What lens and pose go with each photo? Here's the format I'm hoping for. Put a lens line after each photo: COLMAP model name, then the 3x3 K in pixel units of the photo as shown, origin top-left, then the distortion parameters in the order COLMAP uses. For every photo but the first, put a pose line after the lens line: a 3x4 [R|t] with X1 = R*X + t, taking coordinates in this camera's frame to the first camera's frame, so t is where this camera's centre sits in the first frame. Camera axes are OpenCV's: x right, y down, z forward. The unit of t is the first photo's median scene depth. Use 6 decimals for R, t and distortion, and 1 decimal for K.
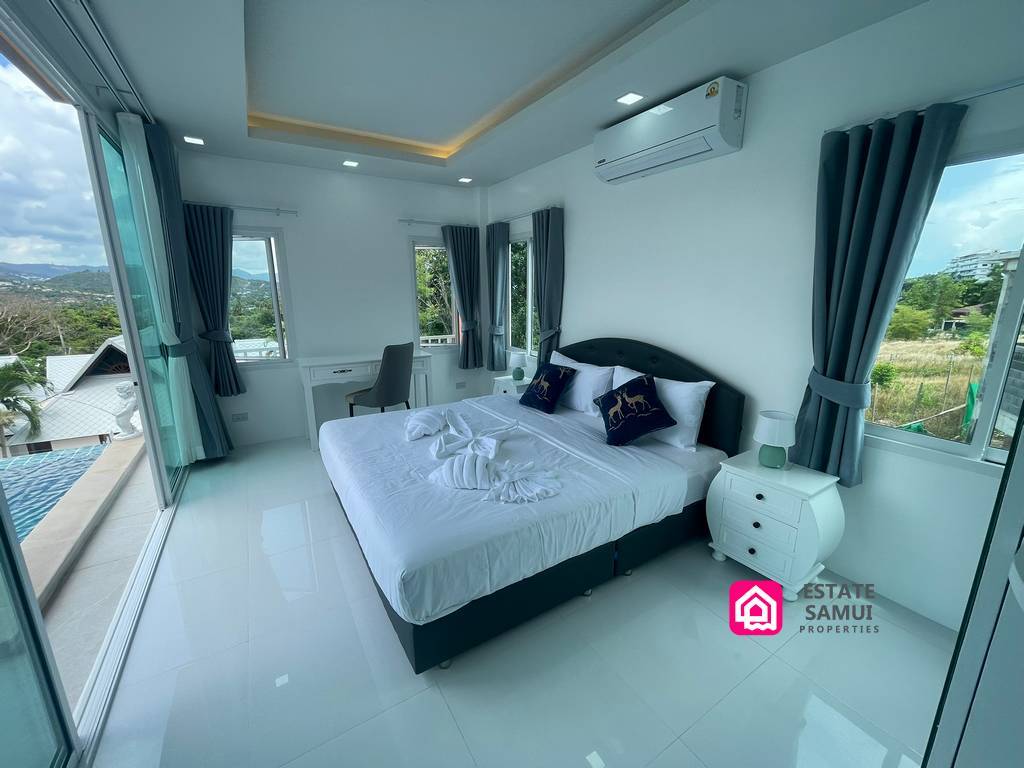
lens RADIAL K [[412.5, 0, 503.8], [0, 412.5, 385.3], [0, 0, 1]] dist [-0.003982, -0.000355]
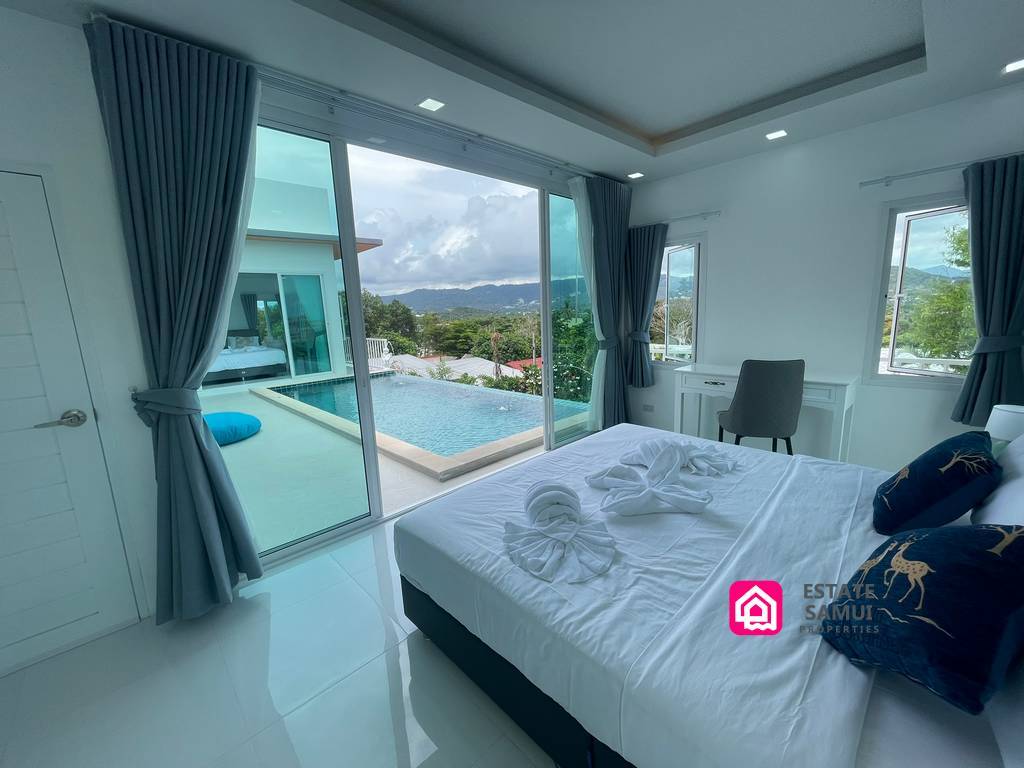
lens RADIAL K [[412.5, 0, 514.8], [0, 412.5, 384.3], [0, 0, 1]] dist [-0.003982, -0.000355]
pose [[0.216245, 0.167178, -0.961920, 0.389602], [-0.177660, 0.975520, 0.129603, -0.073877], [0.960039, 0.142869, 0.240652, 0.390618]]
